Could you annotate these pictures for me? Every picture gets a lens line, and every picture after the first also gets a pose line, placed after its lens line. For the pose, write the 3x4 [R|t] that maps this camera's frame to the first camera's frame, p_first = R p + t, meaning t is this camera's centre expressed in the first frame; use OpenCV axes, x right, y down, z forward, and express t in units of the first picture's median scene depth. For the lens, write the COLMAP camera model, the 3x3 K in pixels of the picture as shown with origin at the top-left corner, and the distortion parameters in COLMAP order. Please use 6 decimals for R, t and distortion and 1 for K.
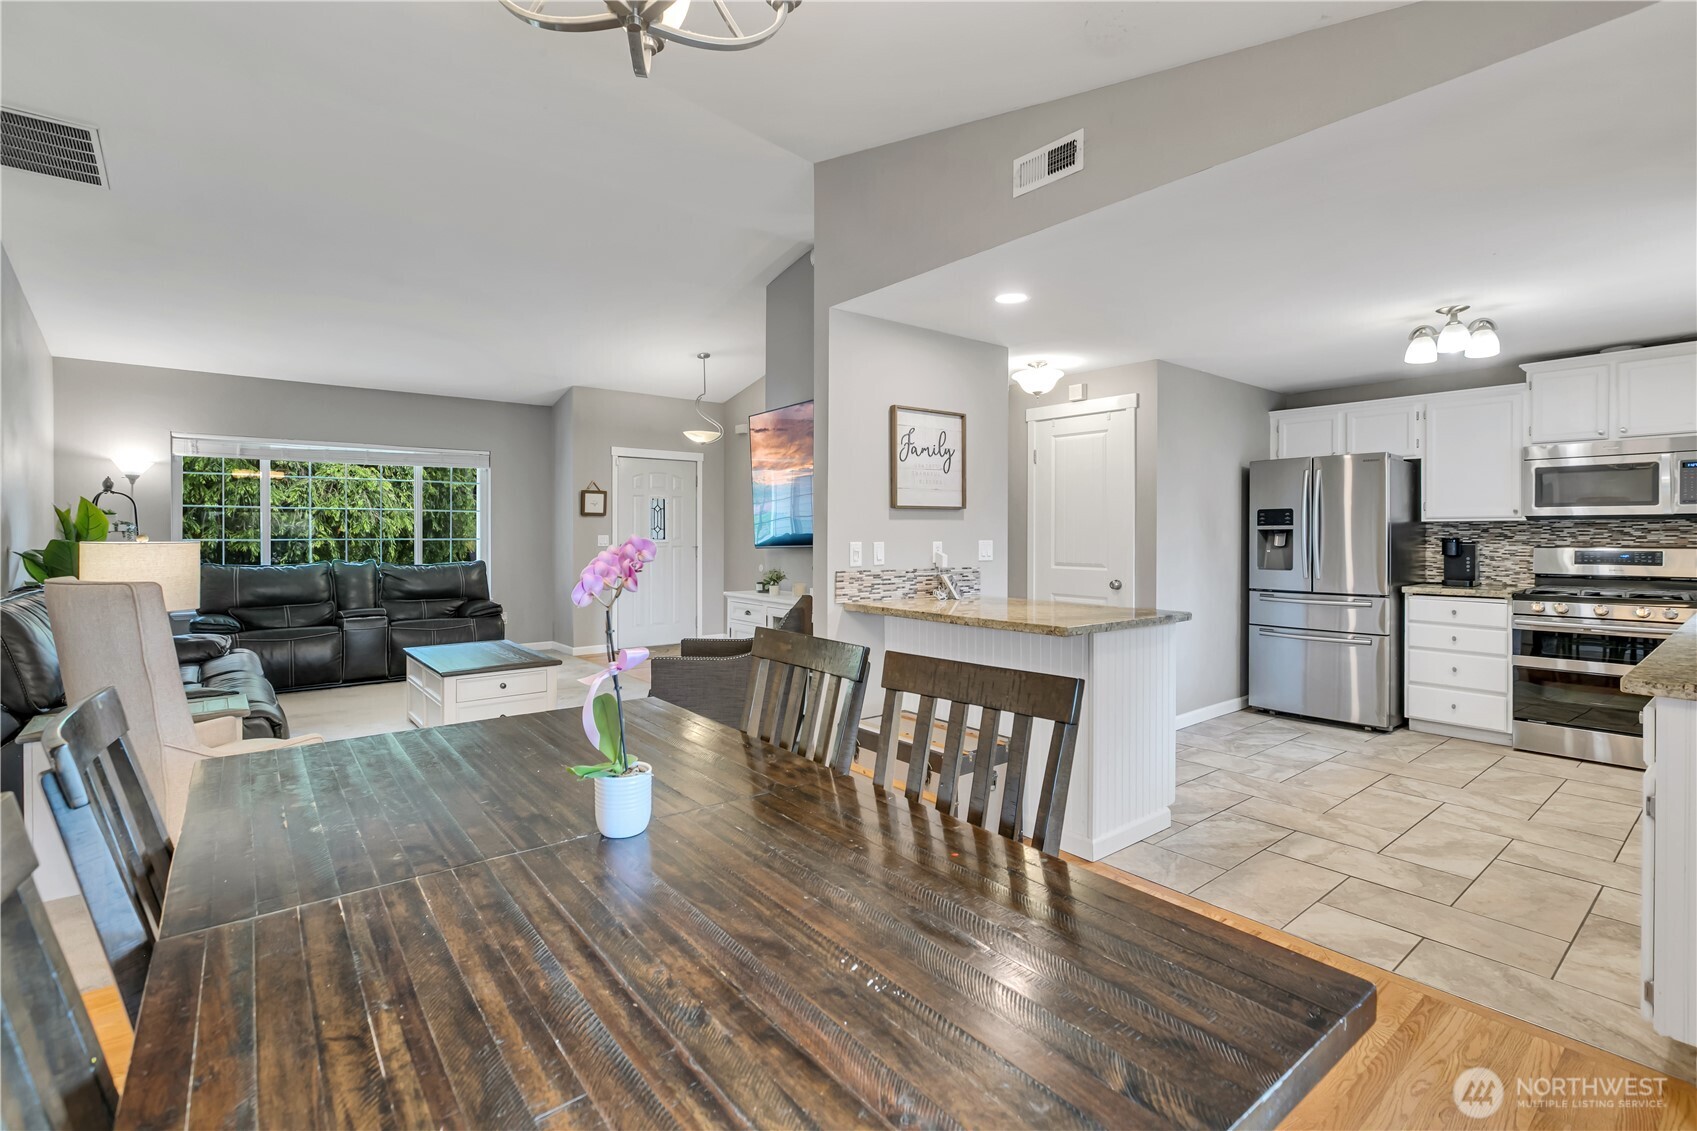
lens RADIAL K [[769.9, 0, 855.2], [0, 769.9, 537.5], [0, 0, 1]] dist [-0.002756, -0.001118]
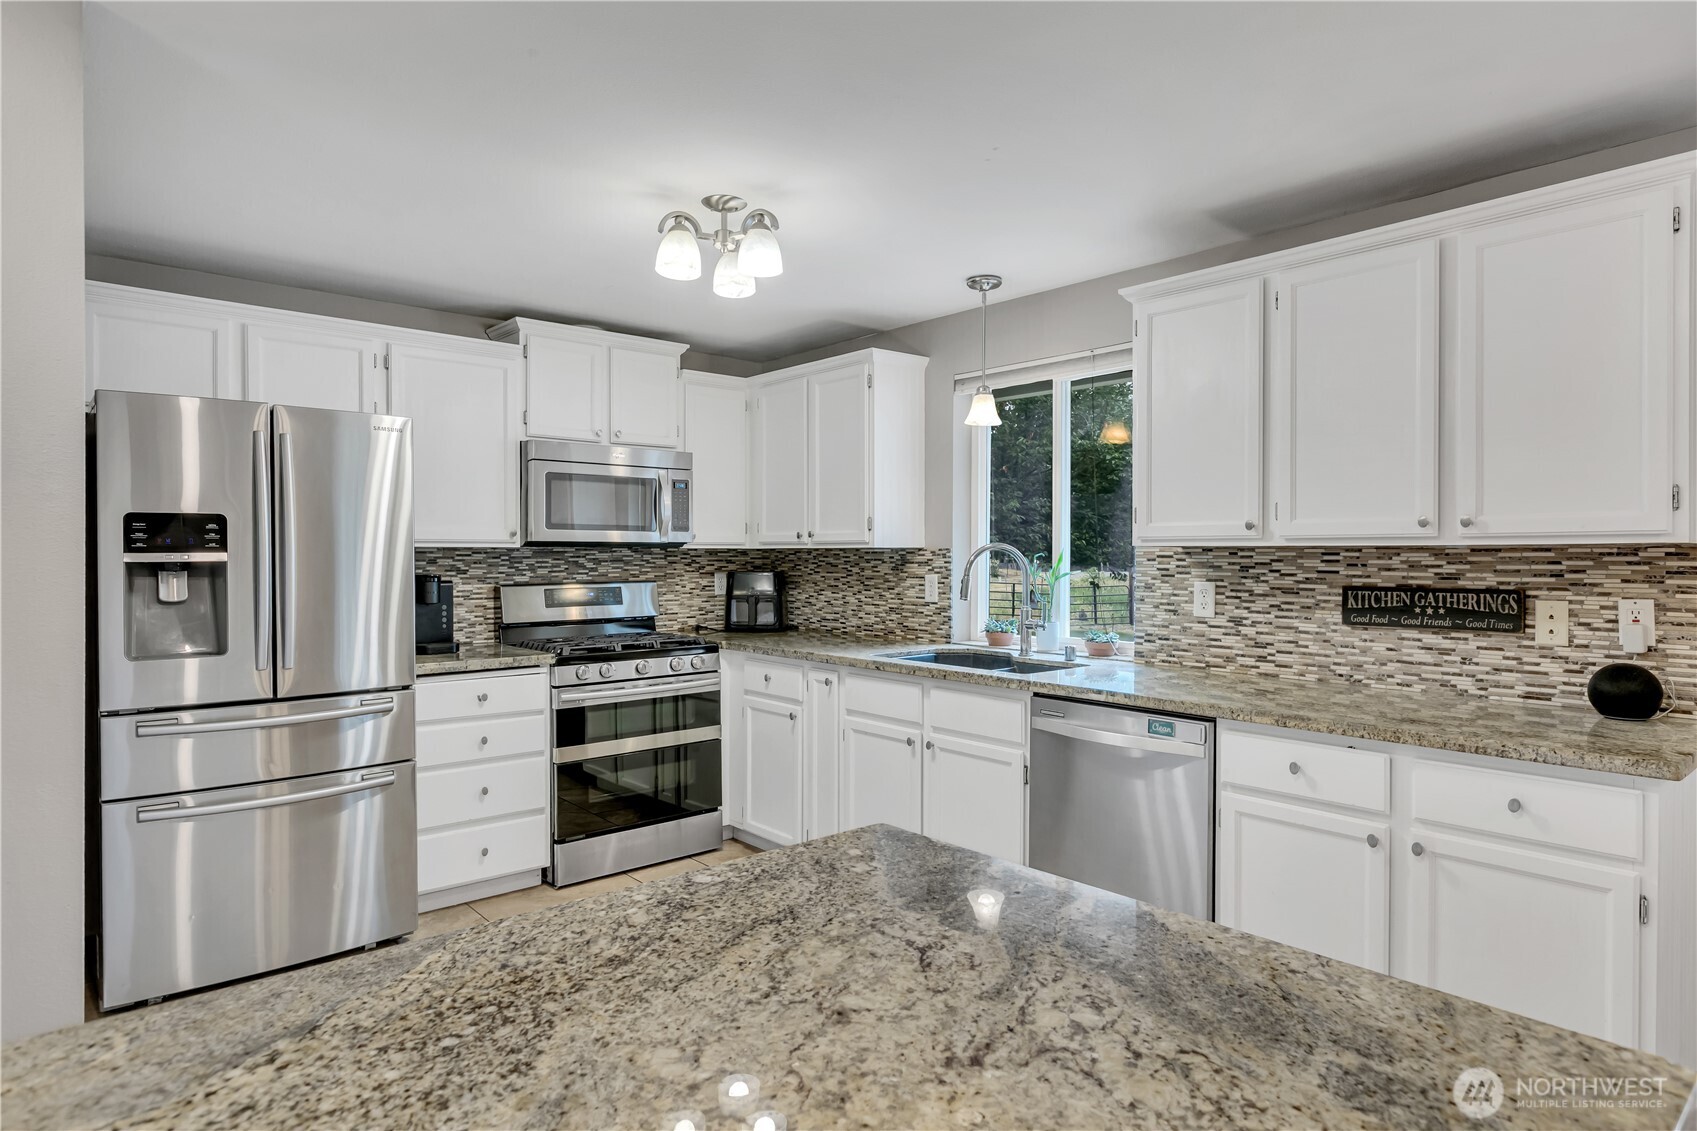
lens RADIAL K [[957.4, 0, 853.2], [0, 957.4, 559.1], [0, 0, 1]] dist [0.000789, 0.001029]
pose [[-0.031528, -0.005643, 0.999487, 0.011488], [0.004678, 0.999972, 0.005793, -0.015384], [-0.999492, 0.004858, -0.031501, 0.729490]]
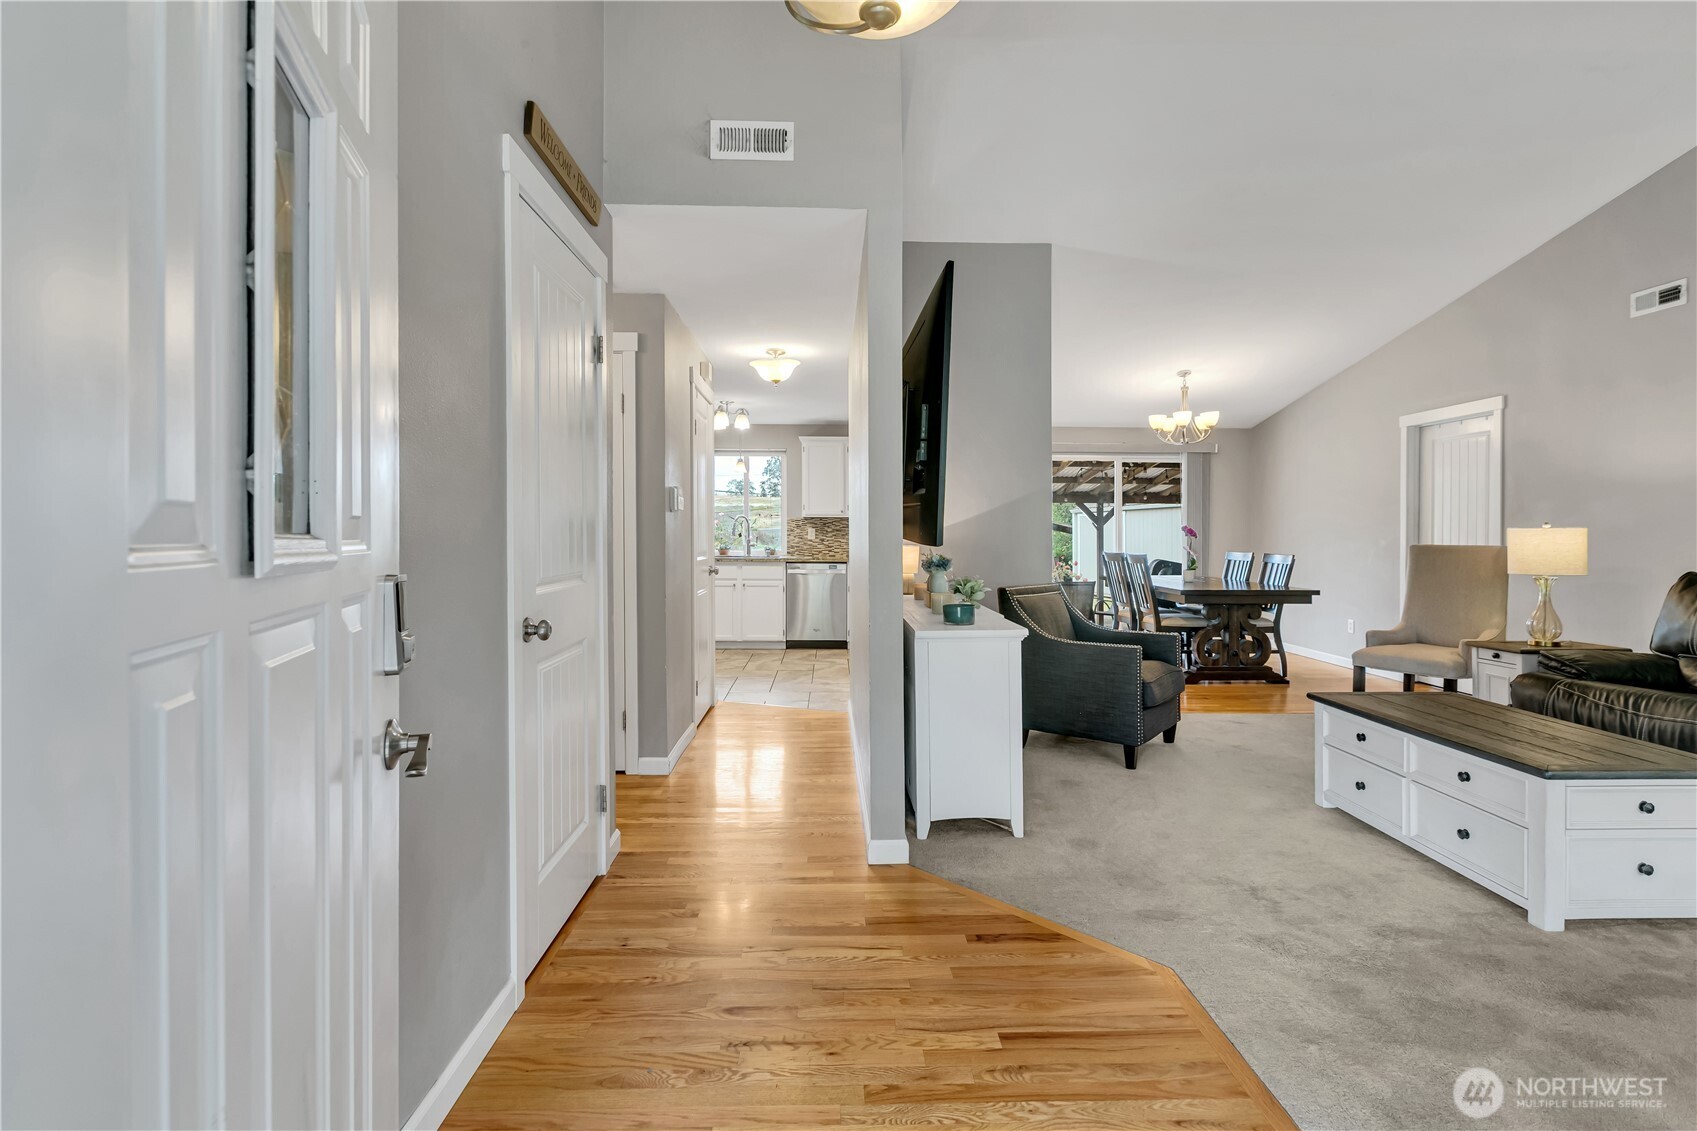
lens RADIAL K [[788.7, 0, 850.3], [0, 788.7, 531.8], [0, 0, 1]] dist [-0.001135, -0.000084]
pose [[-0.791949, -0.002655, 0.610582, -0.481875], [0.000670, 0.999986, 0.005216, 0.004704], [-0.610587, 0.004540, -0.791936, 1.832889]]
